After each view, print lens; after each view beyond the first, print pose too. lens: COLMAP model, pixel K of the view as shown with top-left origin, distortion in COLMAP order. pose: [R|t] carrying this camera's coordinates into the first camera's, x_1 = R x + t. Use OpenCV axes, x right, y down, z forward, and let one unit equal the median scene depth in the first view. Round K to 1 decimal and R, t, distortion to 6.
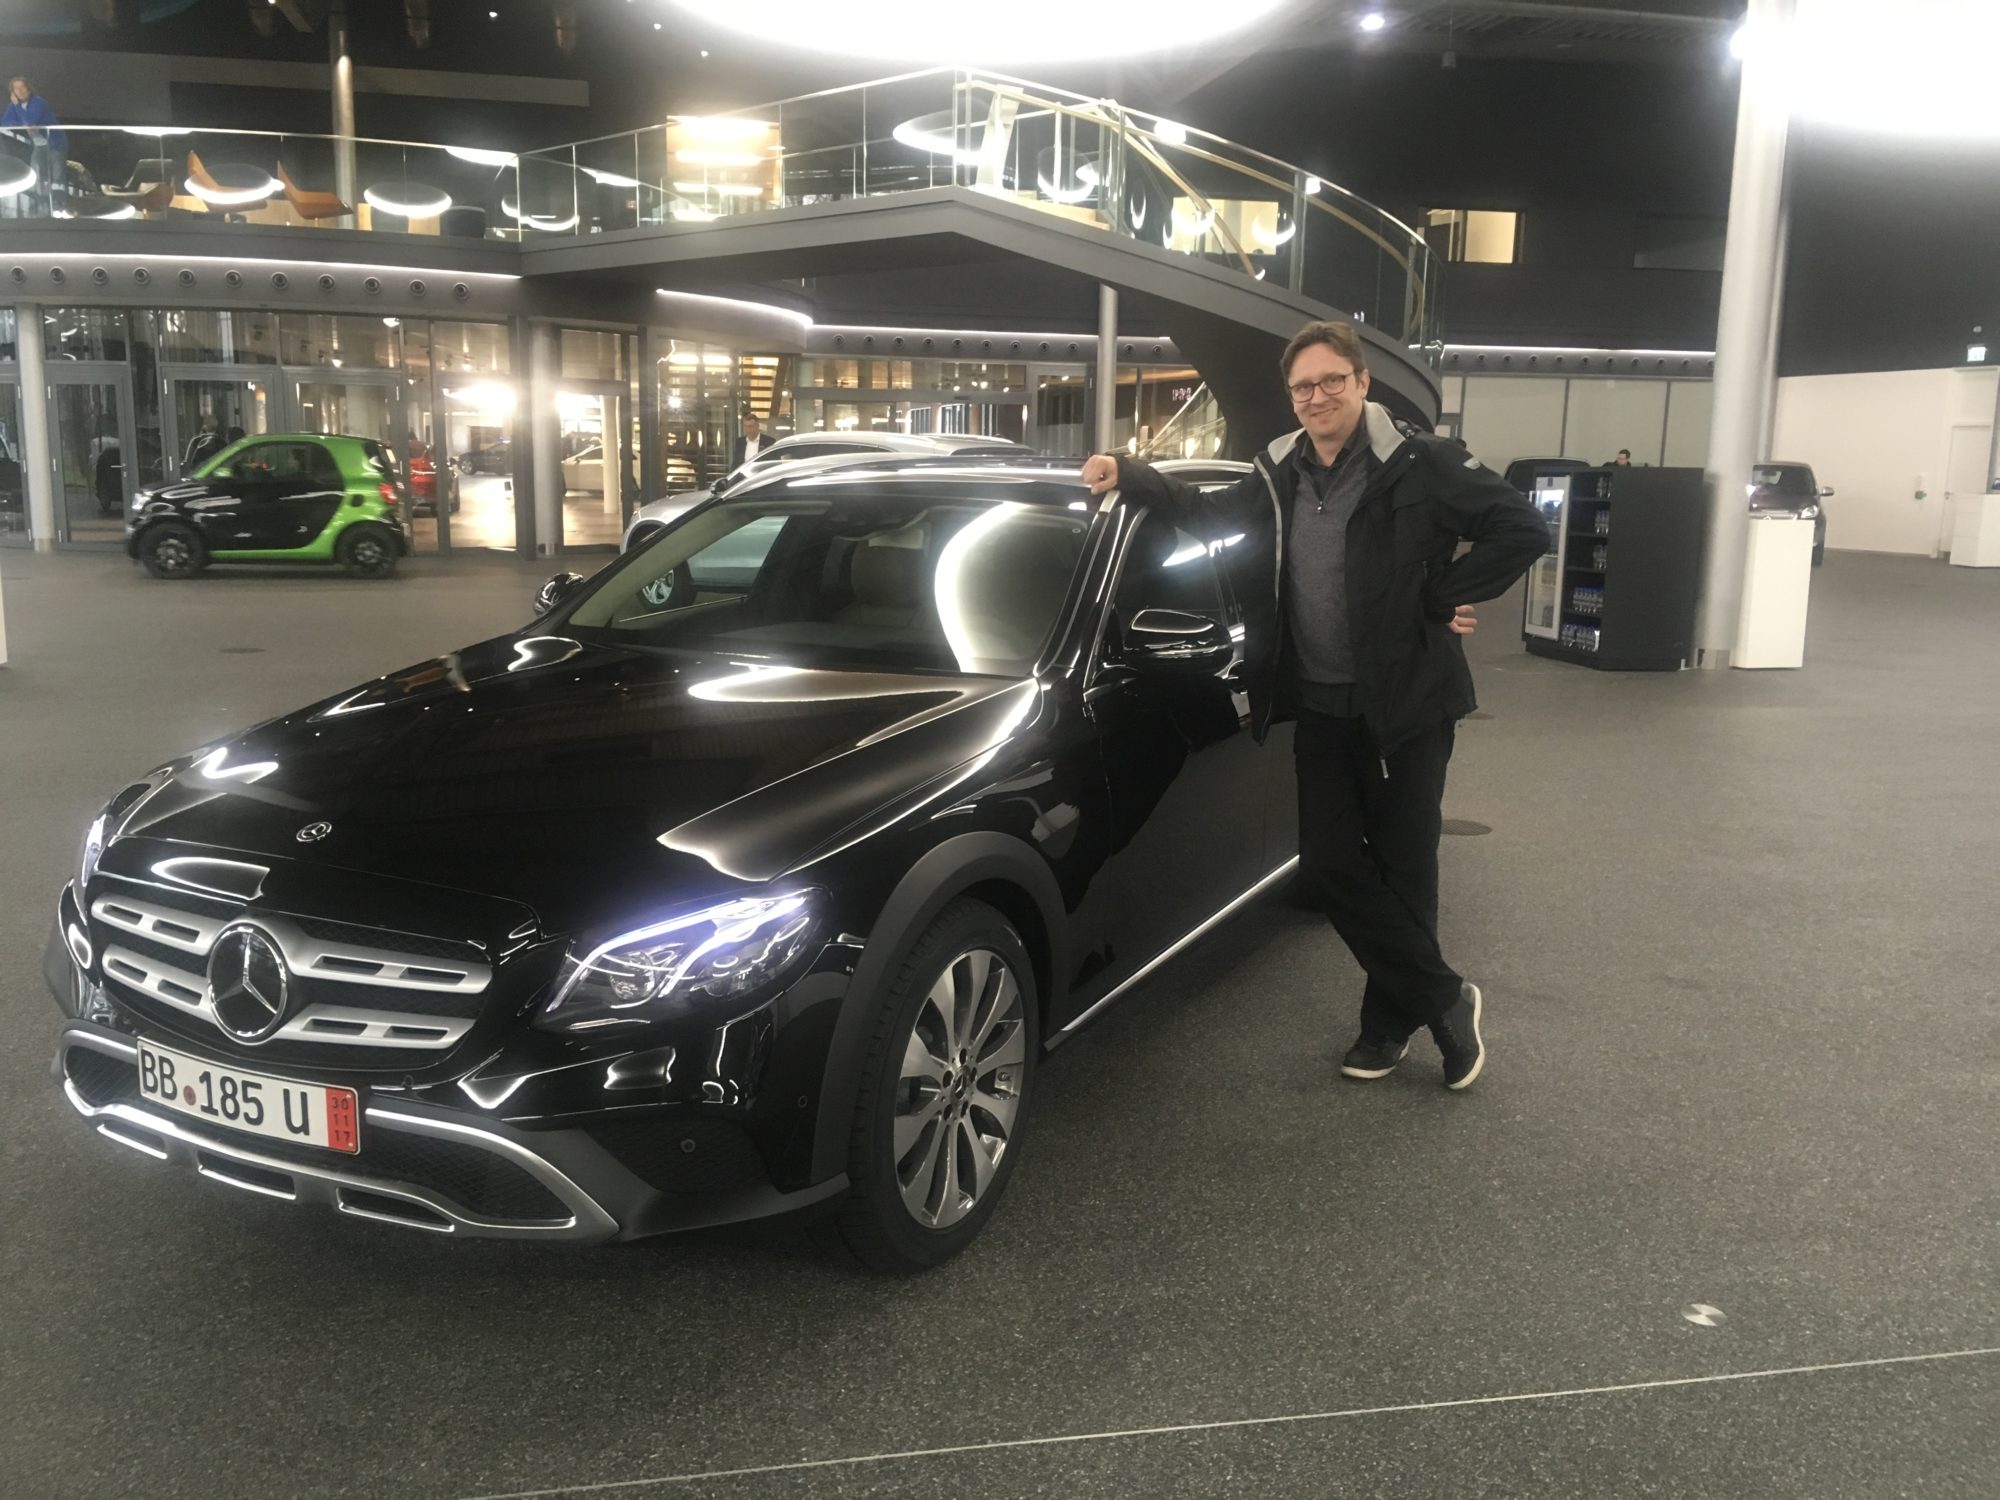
lens RADIAL K [[1703.0, 0, 991.6], [0, 1703.0, 745.1], [0, 0, 1]] dist [0.087624, -0.132371]
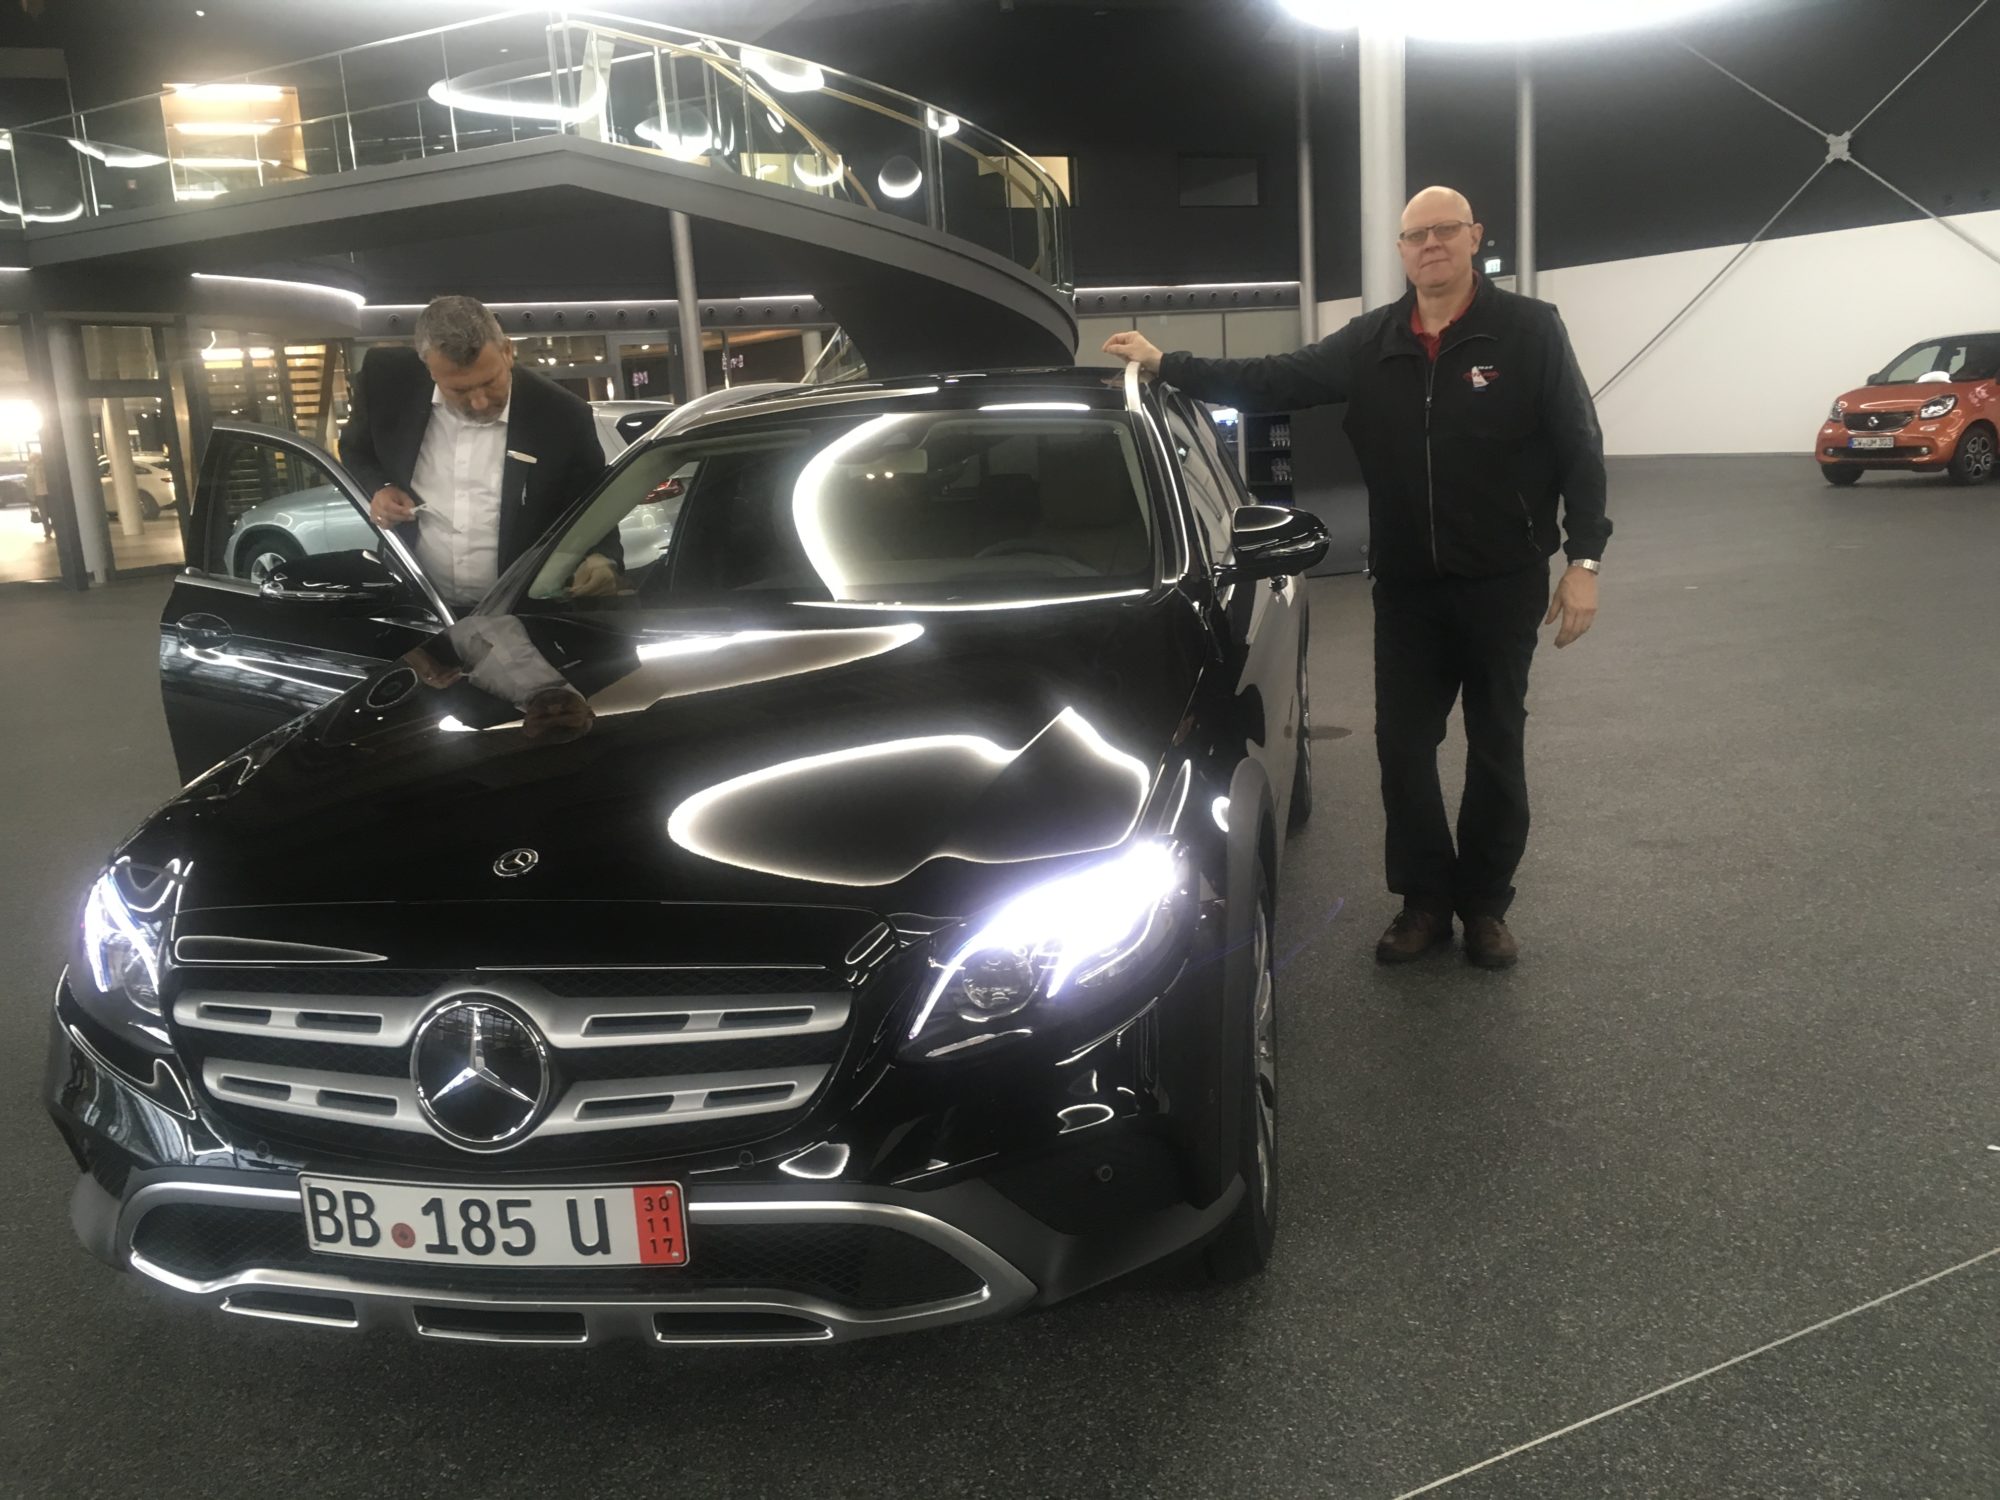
lens RADIAL K [[1703.0, 0, 991.6], [0, 1703.0, 745.1], [0, 0, 1]] dist [0.087624, -0.132371]
pose [[0.960189, -0.128107, 0.248244, -0.240149], [0.124084, 0.991760, 0.031852, 0.000299], [-0.250279, 0.000220, 0.968174, 0.136319]]
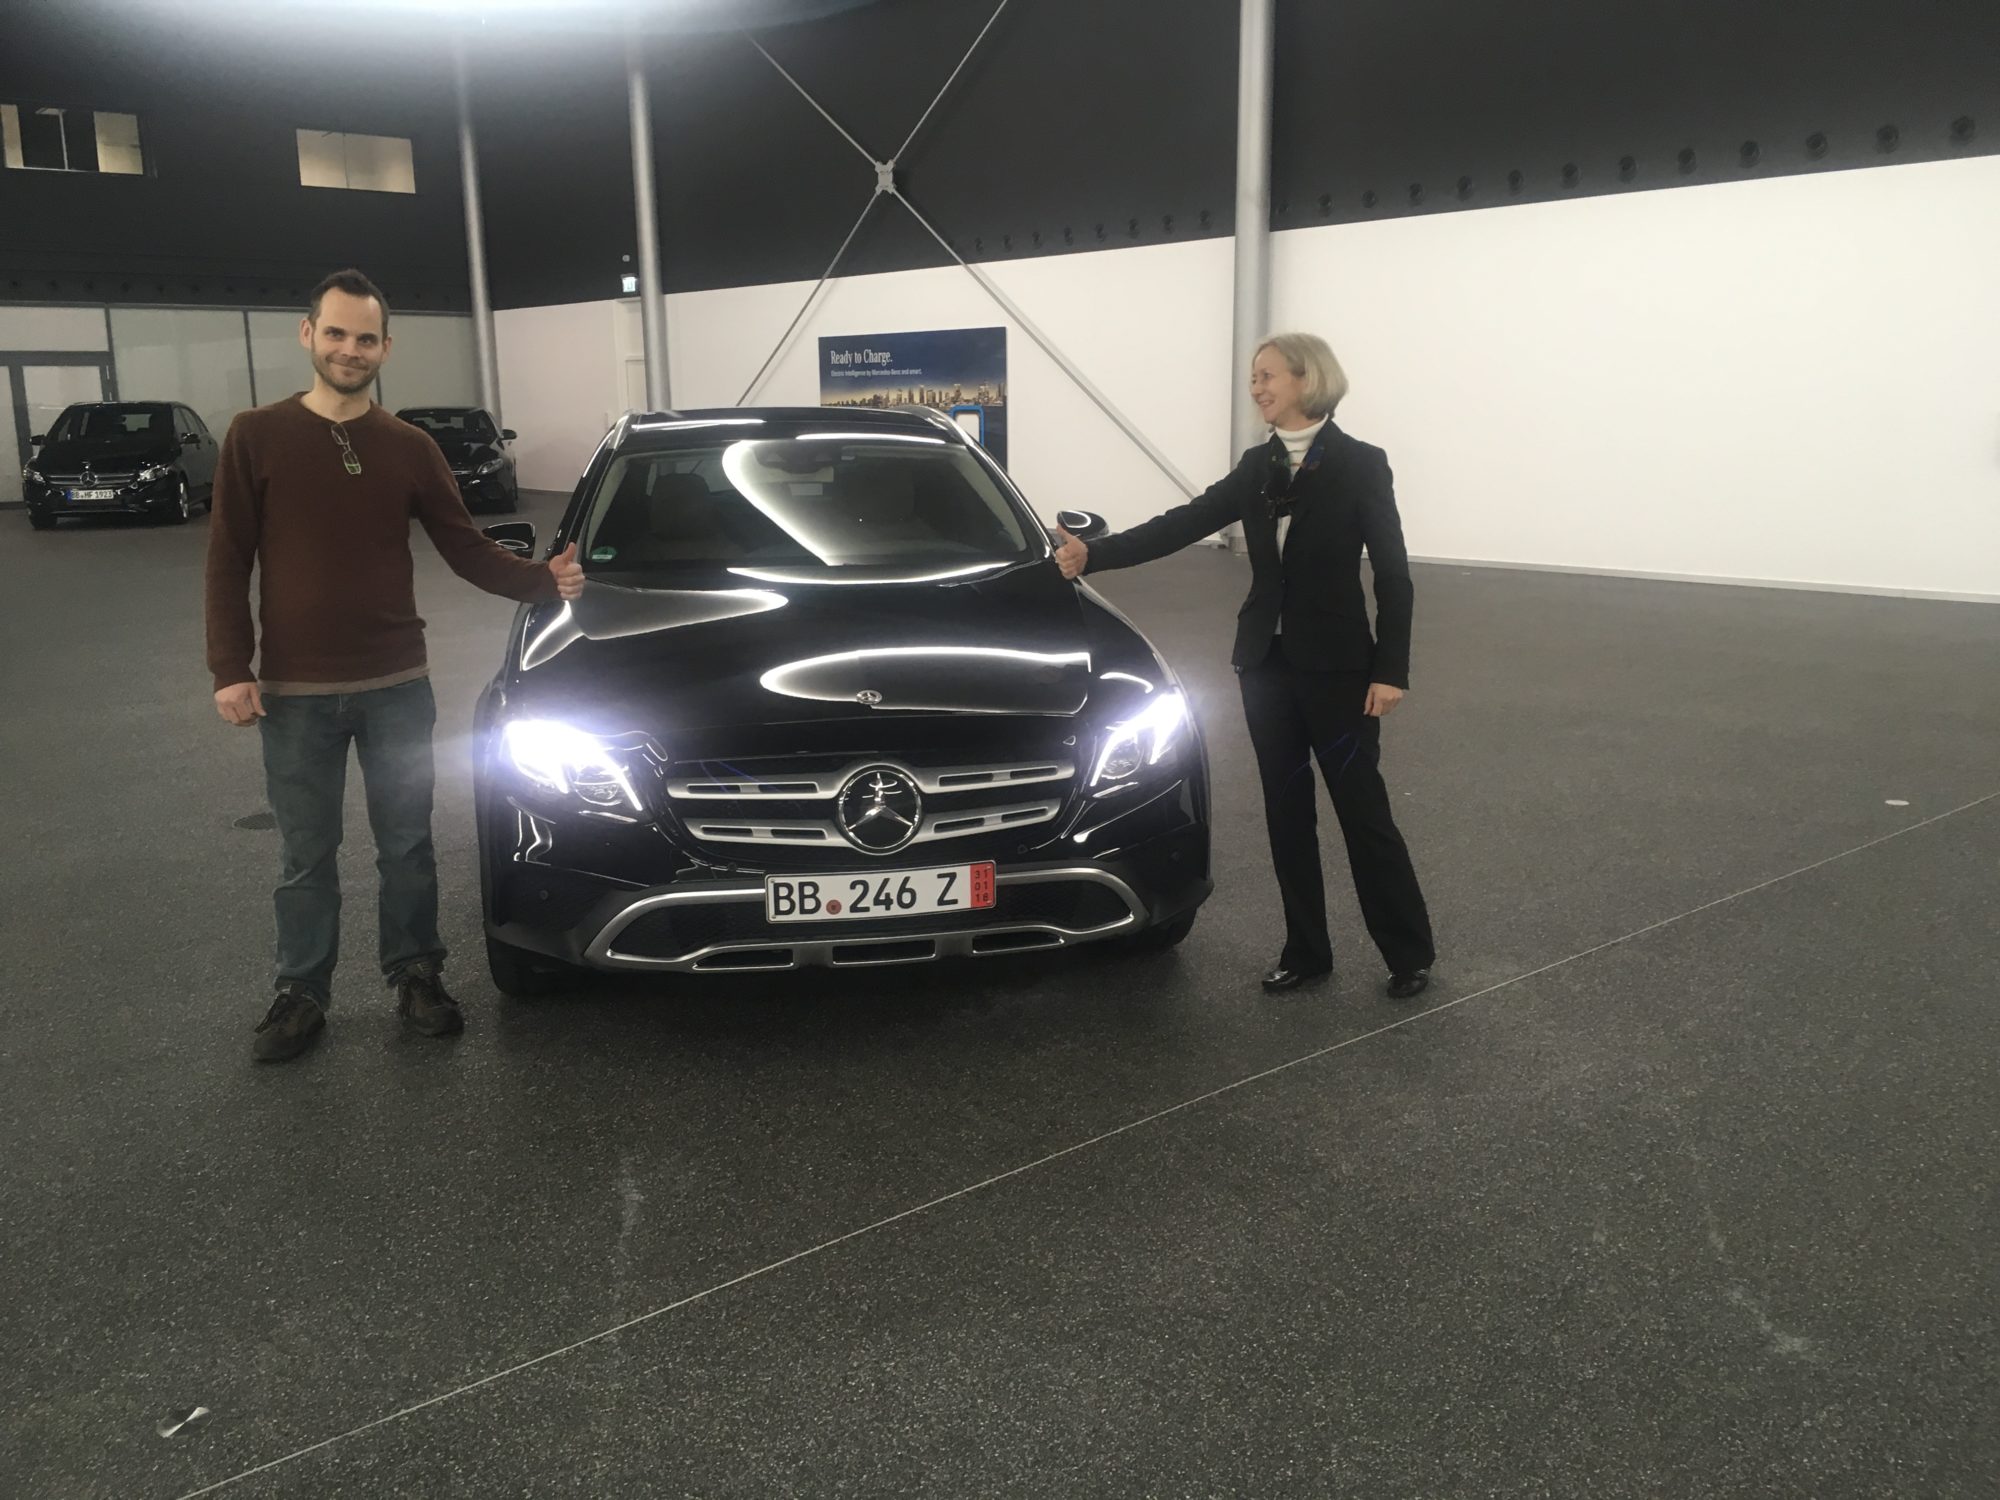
lens RADIAL K [[1703.0, 0, 991.6], [0, 1703.0, 745.1], [0, 0, 1]] dist [0.087624, -0.132371]
pose [[0.798760, -0.149591, 0.582756, -0.708919], [0.129013, 0.988653, 0.076950, -0.002824], [-0.587655, 0.013719, 0.808996, -0.087088]]
